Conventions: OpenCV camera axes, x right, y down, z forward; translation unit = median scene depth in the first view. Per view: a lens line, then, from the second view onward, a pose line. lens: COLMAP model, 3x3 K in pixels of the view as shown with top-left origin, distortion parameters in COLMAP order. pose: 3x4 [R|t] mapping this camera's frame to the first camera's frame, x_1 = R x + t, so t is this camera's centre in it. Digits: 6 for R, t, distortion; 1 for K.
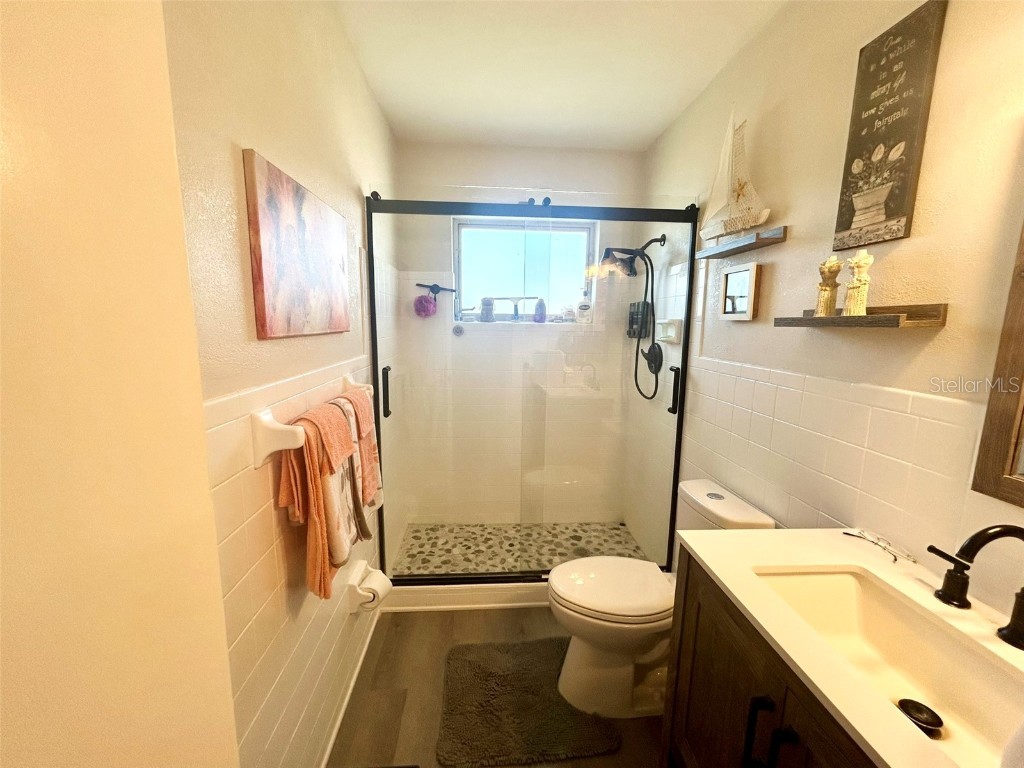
lens RADIAL K [[412.1, 0, 509.9], [0, 412.1, 383.1], [0, 0, 1]] dist [-0.000247, 0.001189]
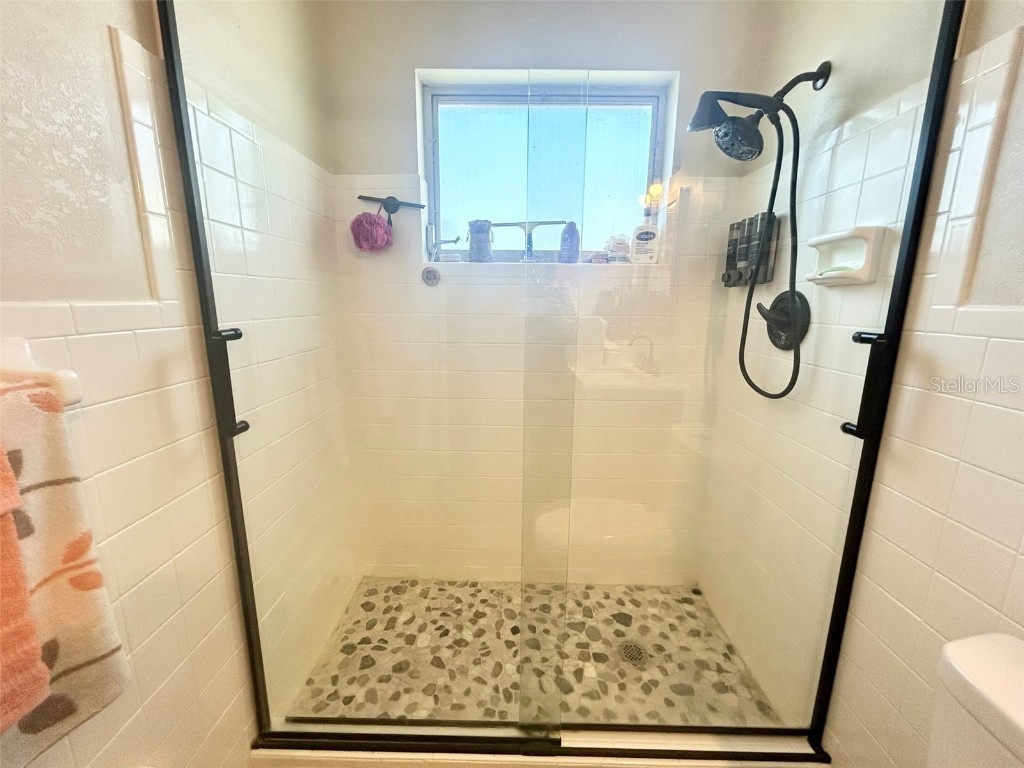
lens RADIAL K [[412.1, 0, 509.9], [0, 412.1, 383.1], [0, 0, 1]] dist [-0.000247, 0.001189]
pose [[0.996723, 0.012670, -0.079890, 0.039238], [-0.008745, 0.998746, 0.049300, -0.002920], [0.080414, -0.048440, 0.995584, 0.404071]]
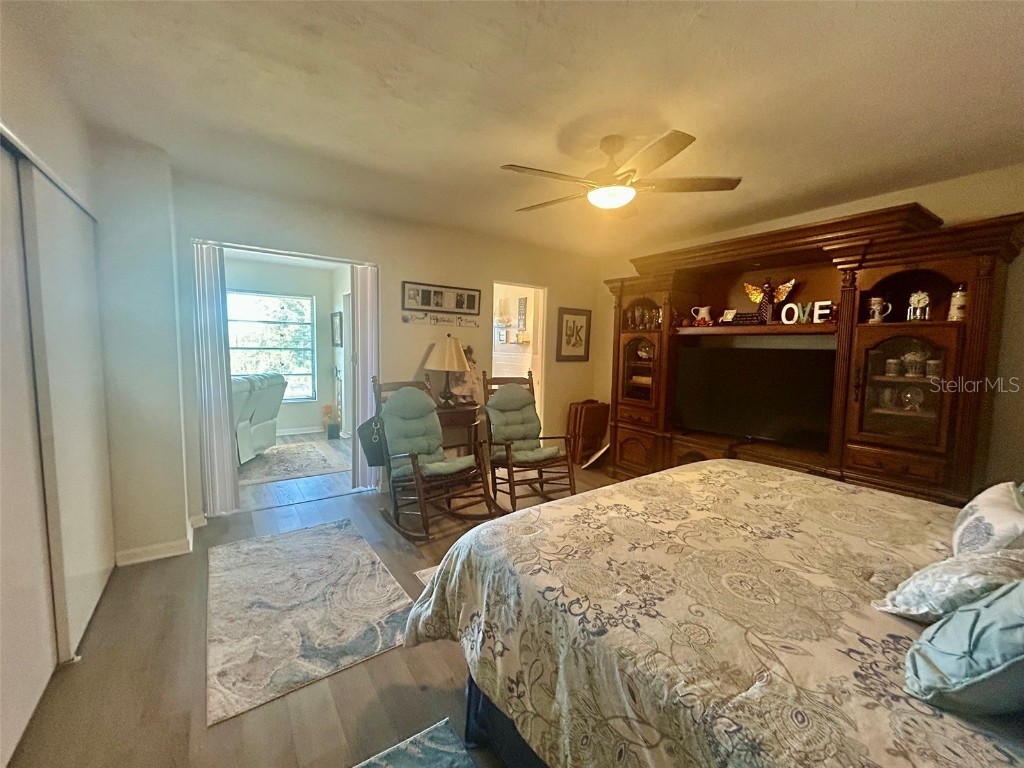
lens RADIAL K [[401.8, 0, 511.4], [0, 401.8, 402.4], [0, 0, 1]] dist [0.001983, 0.000460]
pose [[0.854358, -0.067470, 0.515287, -0.970031], [0.066247, 0.997587, 0.020781, 0.239423], [-0.515445, 0.016382, 0.856766, -1.616936]]
